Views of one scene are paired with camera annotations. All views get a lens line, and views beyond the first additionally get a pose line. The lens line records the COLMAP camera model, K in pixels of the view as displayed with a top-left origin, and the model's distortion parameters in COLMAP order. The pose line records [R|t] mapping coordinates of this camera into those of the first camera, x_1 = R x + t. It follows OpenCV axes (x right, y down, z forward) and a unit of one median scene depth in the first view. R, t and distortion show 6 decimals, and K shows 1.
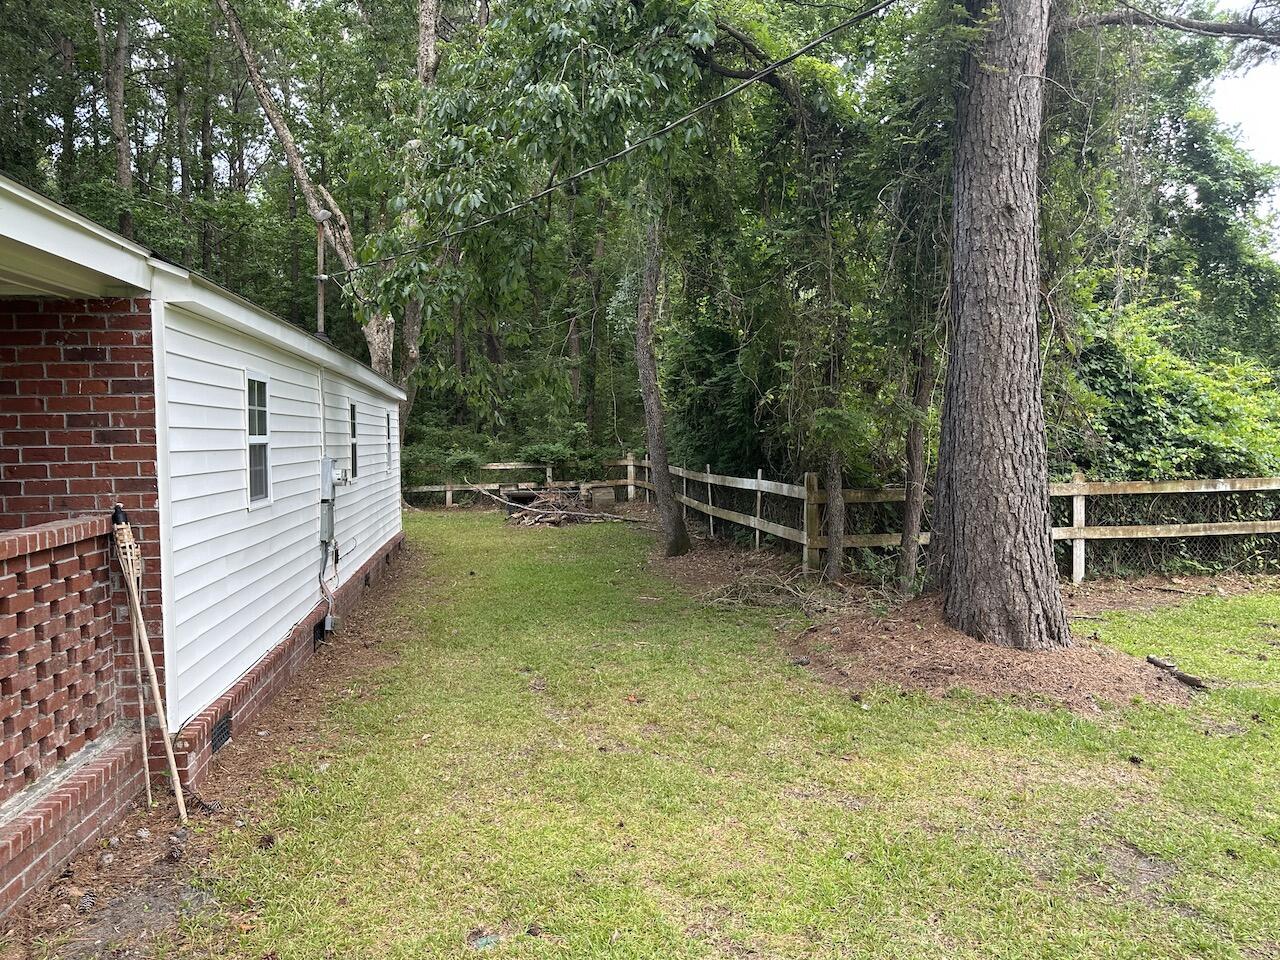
lens RADIAL K [[951.4, 0, 640.3], [0, 951.4, 485.2], [0, 0, 1]] dist [0.006560, -0.009681]
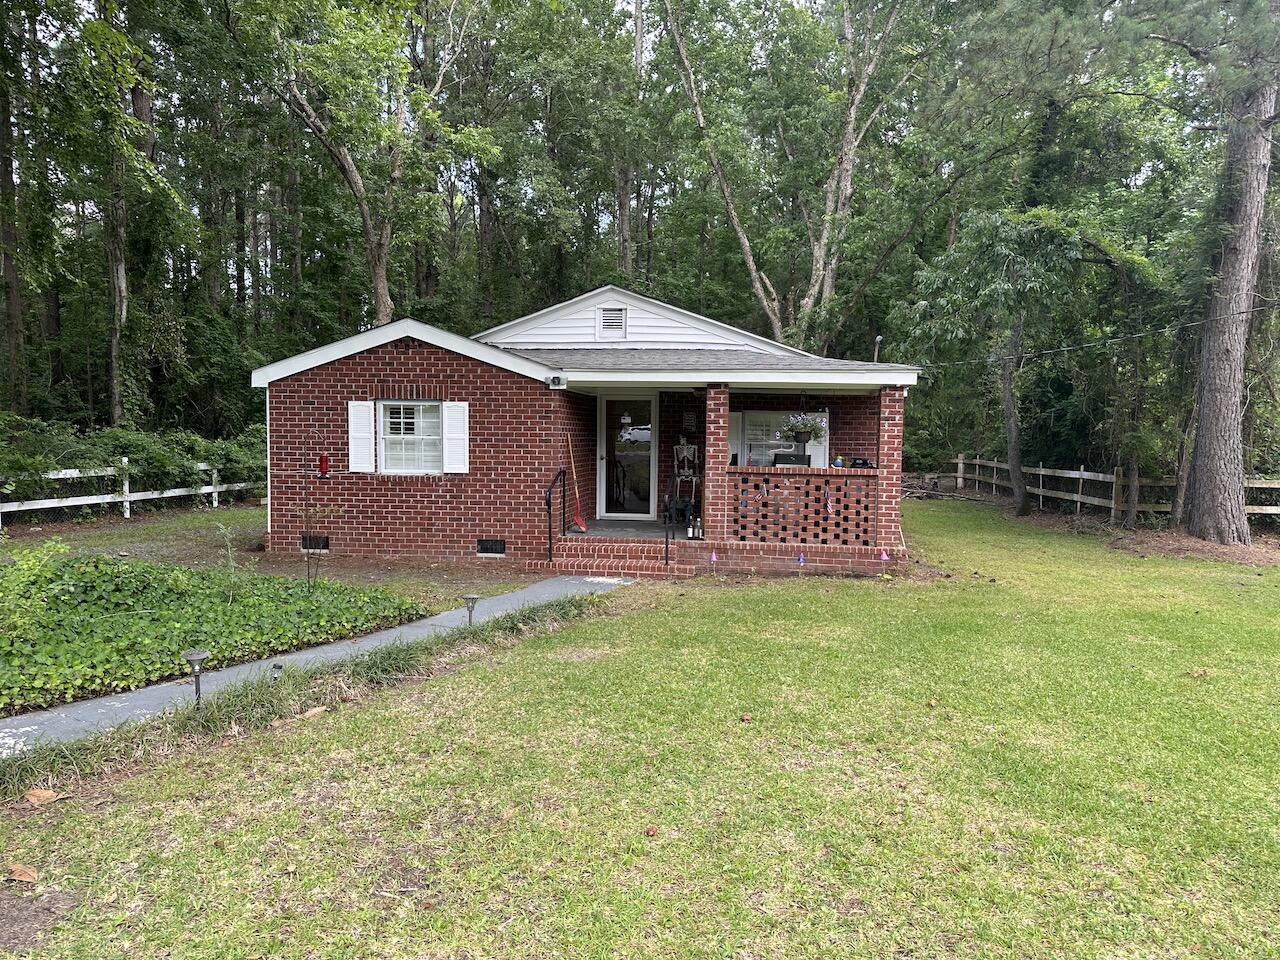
lens RADIAL K [[893.4, 0, 650.2], [0, 893.4, 490.9], [0, 0, 1]] dist [0.017555, -0.025888]
pose [[0.959179, 0.047346, -0.278808, -0.304833], [-0.044565, 0.998873, 0.016311, 0.067909], [0.279266, -0.003220, 0.960208, -1.356219]]
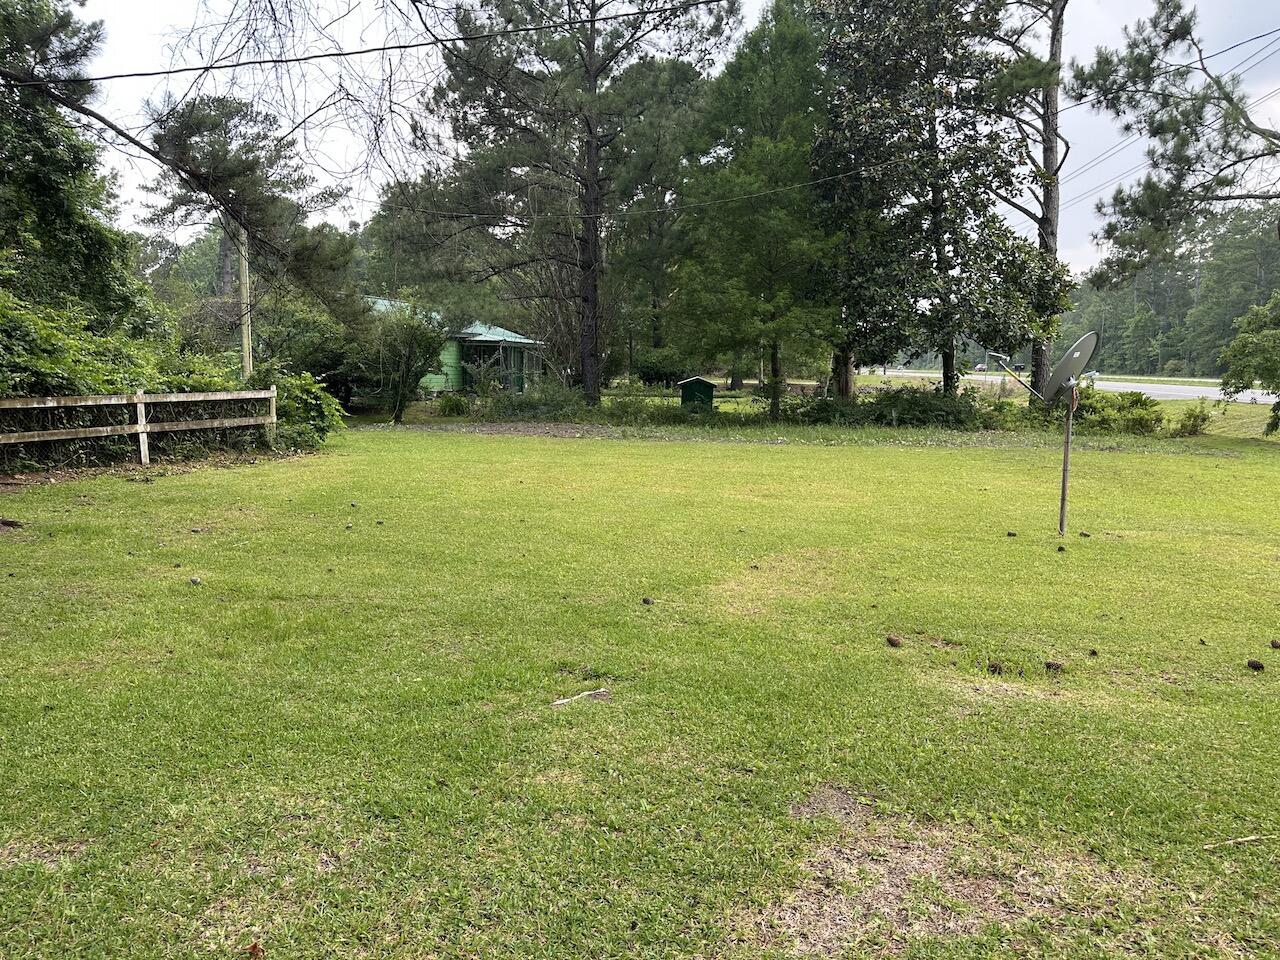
lens RADIAL K [[951.4, 0, 641.0], [0, 951.4, 476.7], [0, 0, 1]] dist [0.006560, -0.009681]
pose [[0.491806, -0.073745, 0.867576, -0.118131], [0.020858, 0.997119, 0.072933, 0.020759], [-0.870455, -0.017773, 0.491928, -0.311355]]
